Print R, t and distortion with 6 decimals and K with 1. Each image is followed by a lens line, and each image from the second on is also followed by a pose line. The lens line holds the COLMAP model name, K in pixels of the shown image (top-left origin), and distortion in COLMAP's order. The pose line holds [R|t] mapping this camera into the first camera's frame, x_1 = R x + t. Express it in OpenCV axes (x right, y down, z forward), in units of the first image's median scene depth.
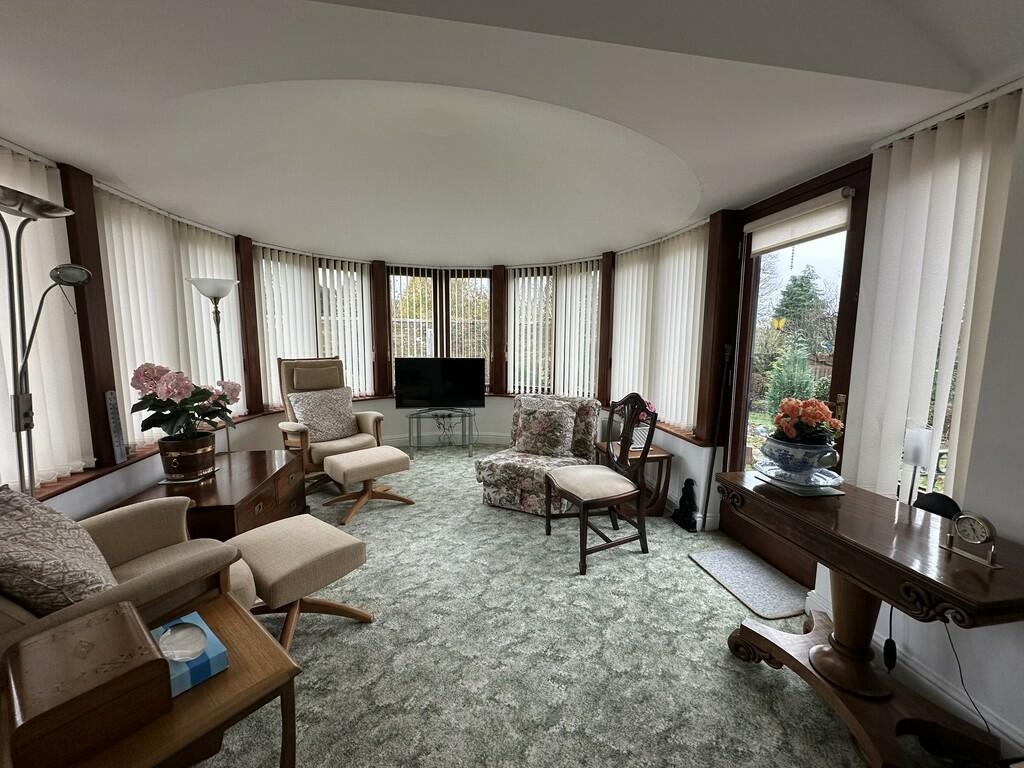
lens RADIAL K [[412.1, 0, 507.6], [0, 412.1, 383.1], [0, 0, 1]] dist [0.002653, 0.000147]
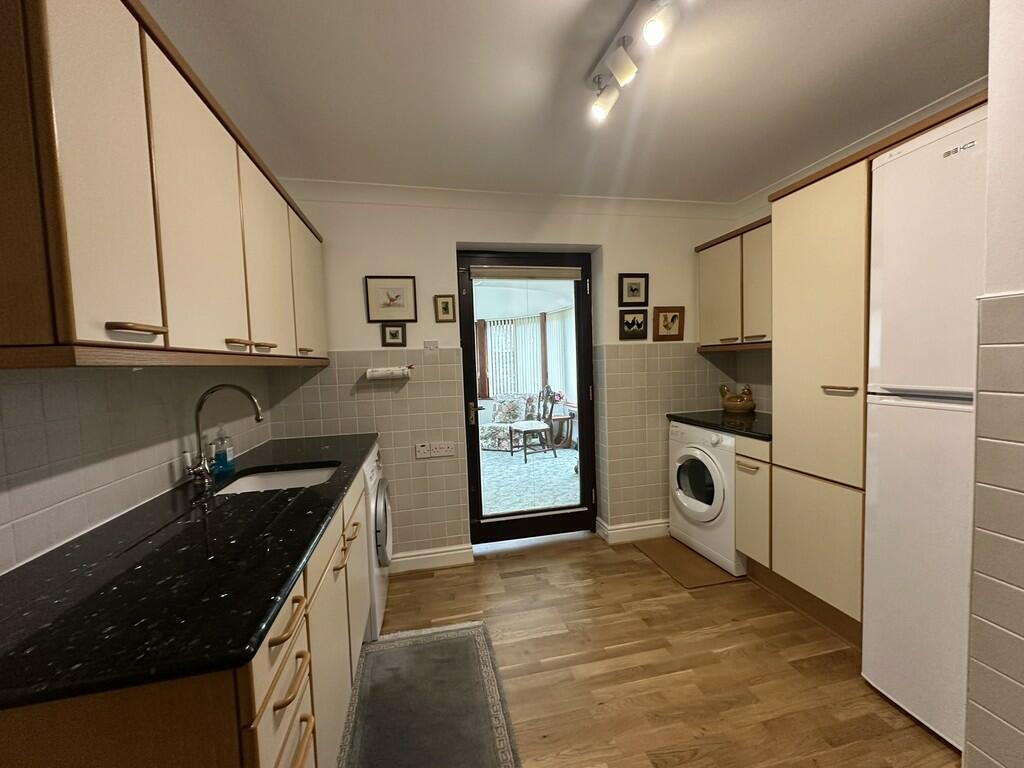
lens RADIAL K [[412.1, 0, 512.4], [0, 412.1, 385.6], [0, 0, 1]] dist [0.002653, 0.000147]
pose [[0.997410, -0.044911, 0.056172, 0.001196], [0.048354, 0.996934, -0.061512, 0.127737], [-0.053237, 0.064068, 0.996524, -0.953052]]
